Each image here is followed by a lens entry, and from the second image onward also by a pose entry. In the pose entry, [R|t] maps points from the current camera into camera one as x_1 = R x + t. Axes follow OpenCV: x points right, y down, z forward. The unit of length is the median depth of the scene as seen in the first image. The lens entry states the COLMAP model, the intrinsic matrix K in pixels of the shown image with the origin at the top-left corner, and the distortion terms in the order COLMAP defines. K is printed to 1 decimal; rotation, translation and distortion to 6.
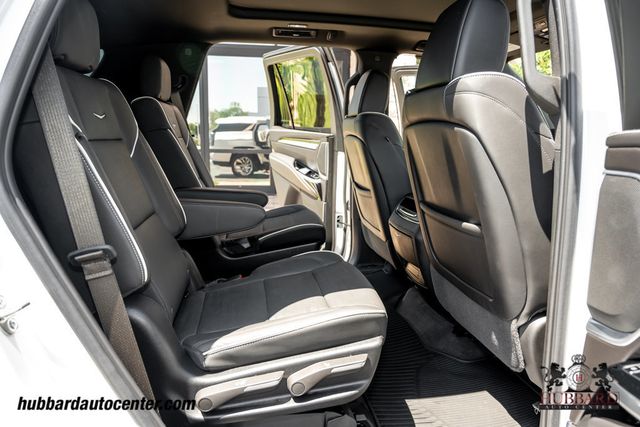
lens RADIAL K [[436.0, 0, 320.0], [0, 436.0, 213.5], [0, 0, 1]] dist [-0.007797, -0.000221]
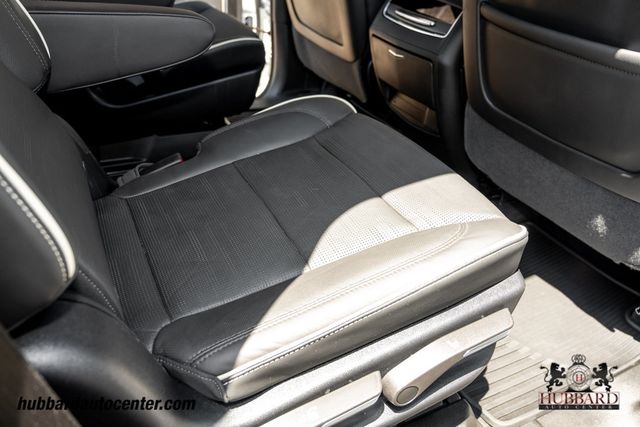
lens RADIAL K [[504.6, 0, 320.0], [0, 504.6, 213.5], [0, 0, 1]] dist [-0.046051, -0.001759]
pose [[0.955443, -0.120267, 0.269562, -0.144811], [0.006655, 0.921774, 0.387670, -0.020441], [-0.295100, -0.368602, 0.881503, 0.285629]]
